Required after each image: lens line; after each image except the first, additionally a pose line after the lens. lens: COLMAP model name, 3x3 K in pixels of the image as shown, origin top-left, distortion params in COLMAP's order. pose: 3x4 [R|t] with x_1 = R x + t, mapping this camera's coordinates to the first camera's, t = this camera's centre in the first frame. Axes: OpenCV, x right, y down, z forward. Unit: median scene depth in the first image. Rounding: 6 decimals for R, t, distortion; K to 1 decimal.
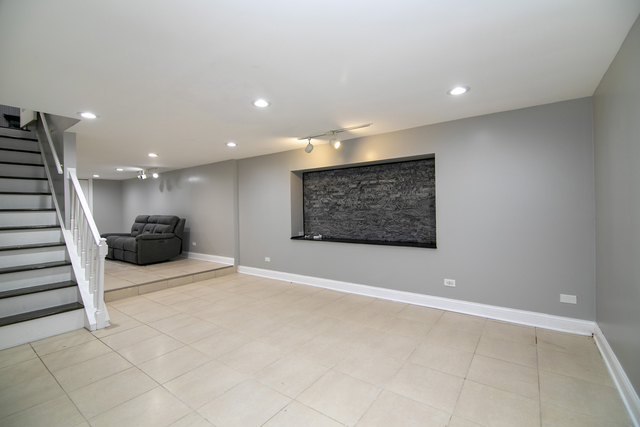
lens RADIAL K [[283.8, 0, 322.2], [0, 283.8, 210.7], [0, 0, 1]] dist [0.000066, 0.000077]
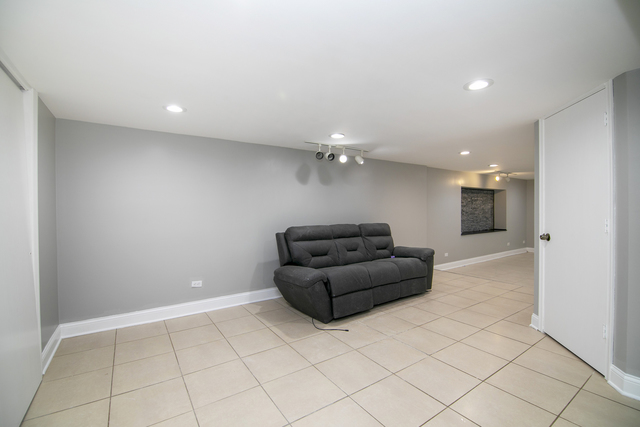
lens RADIAL K [[283.8, 0, 322.2], [0, 283.8, 210.7], [0, 0, 1]] dist [0.000066, 0.000077]
pose [[0.325647, 0.002178, 0.945489, -1.392456], [-0.000492, 0.999998, -0.002134, -0.014314], [-0.945491, 0.000230, 0.325647, 1.008061]]
